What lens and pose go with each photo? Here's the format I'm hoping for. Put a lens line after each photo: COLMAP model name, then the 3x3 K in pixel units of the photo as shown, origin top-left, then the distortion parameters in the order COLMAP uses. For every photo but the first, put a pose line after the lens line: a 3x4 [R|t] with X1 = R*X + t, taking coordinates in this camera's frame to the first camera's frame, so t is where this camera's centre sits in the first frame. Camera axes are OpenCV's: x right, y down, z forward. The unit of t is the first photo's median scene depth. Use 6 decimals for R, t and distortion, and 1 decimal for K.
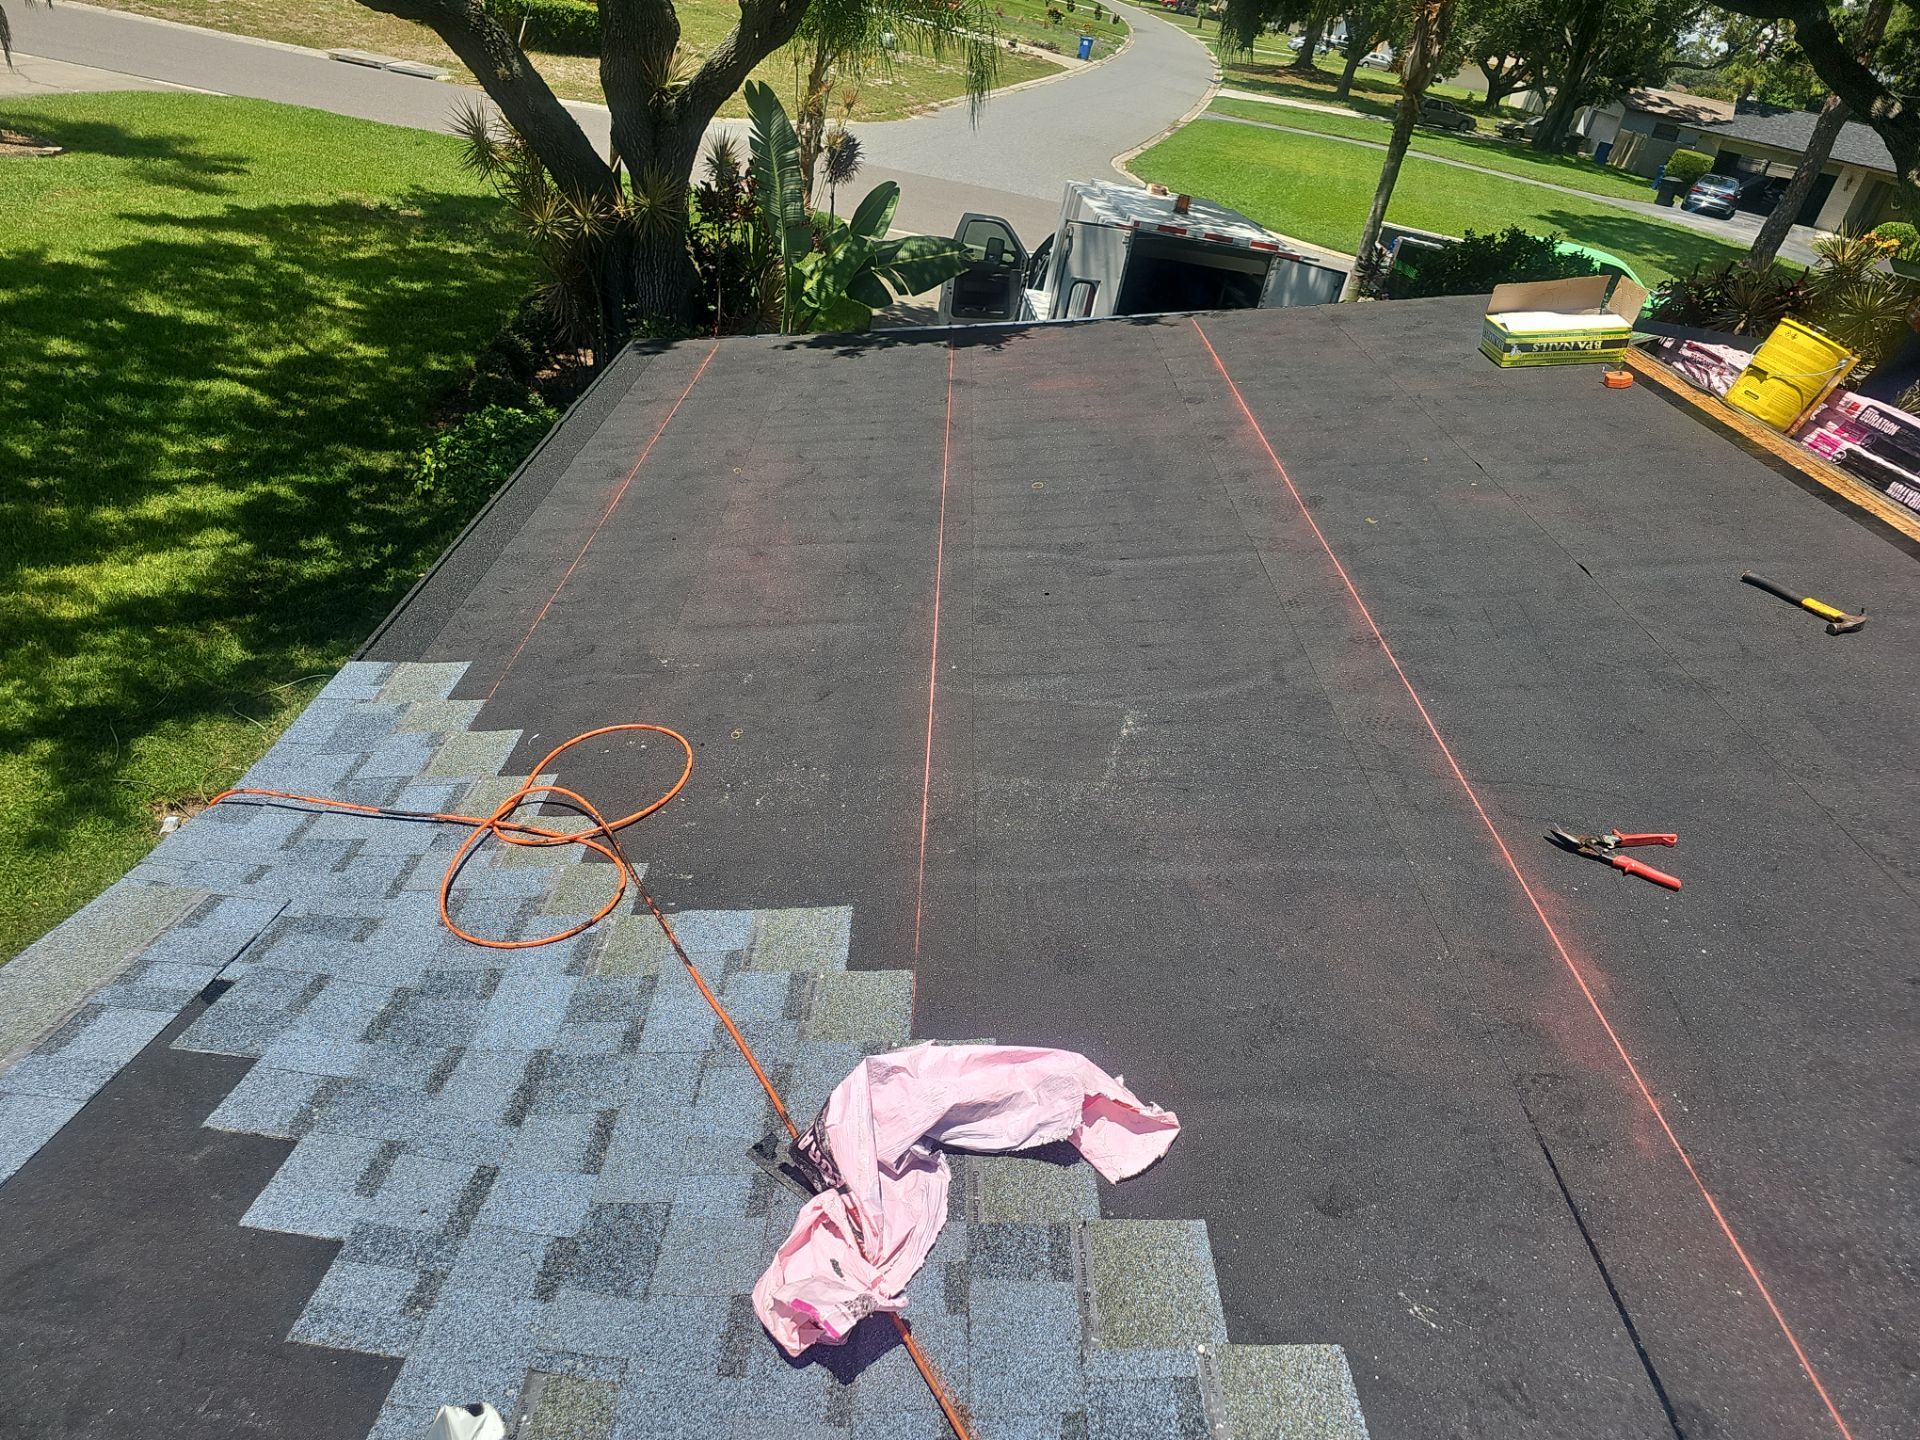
lens RADIAL K [[1260.2, 0, 960.0], [0, 1260.2, 720.0], [0, 0, 1]] dist [-0.000424, -0.001576]
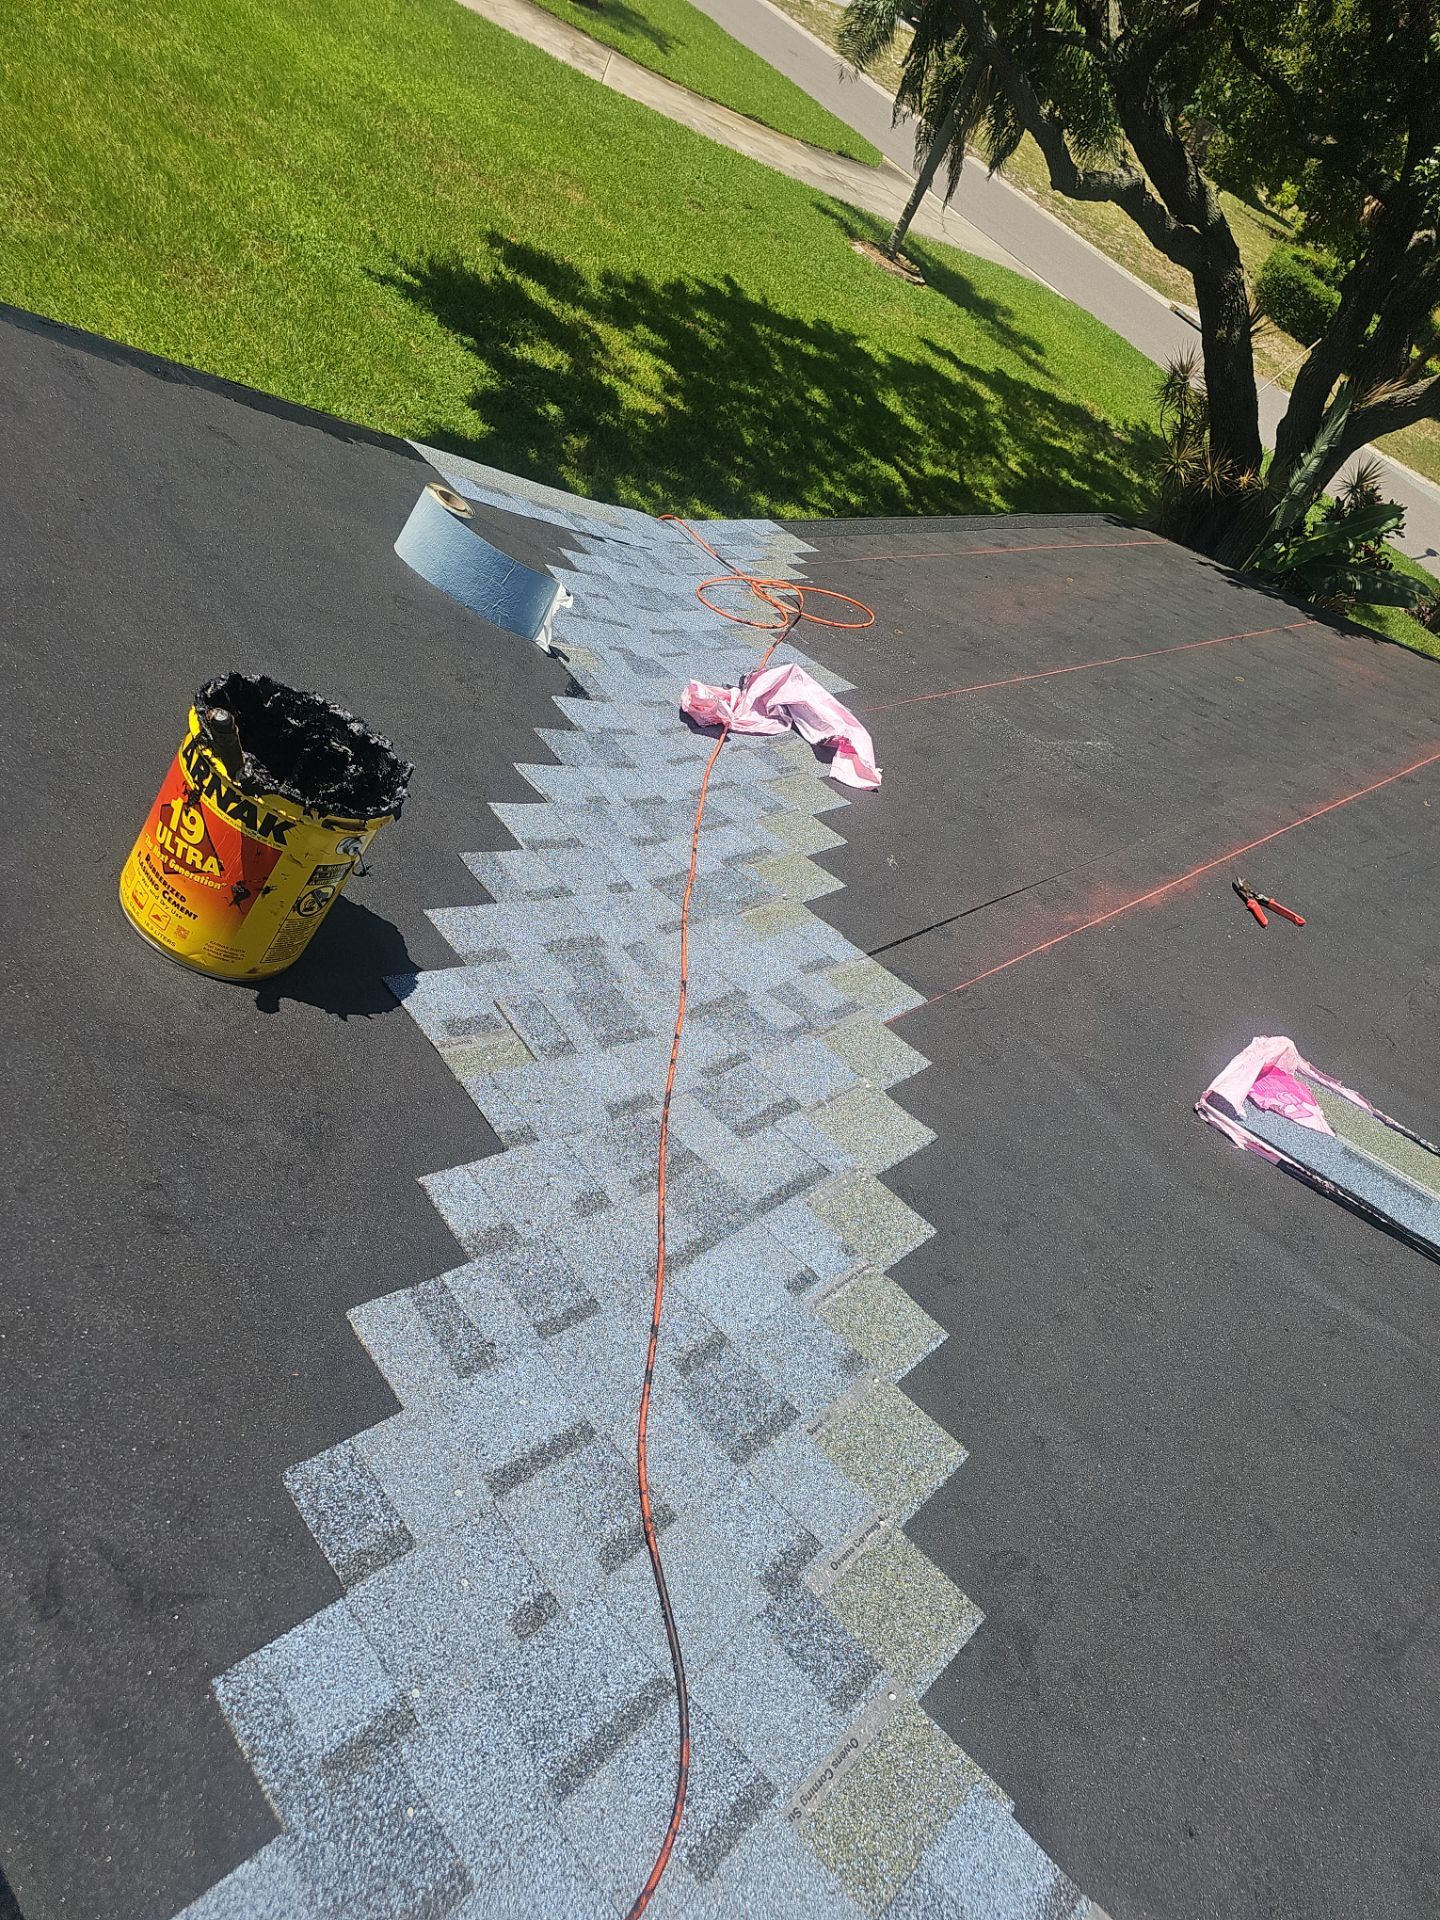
lens RADIAL K [[1264.0, 0, 720.0], [0, 1264.0, 960.0], [0, 0, 1]] dist [0.022461, -0.043502]
pose [[0.676381, 0.583313, -0.449727, 0.154274], [-0.600499, 0.790281, 0.121884, 0.068187], [0.426507, 0.187621, 0.884811, -0.109358]]
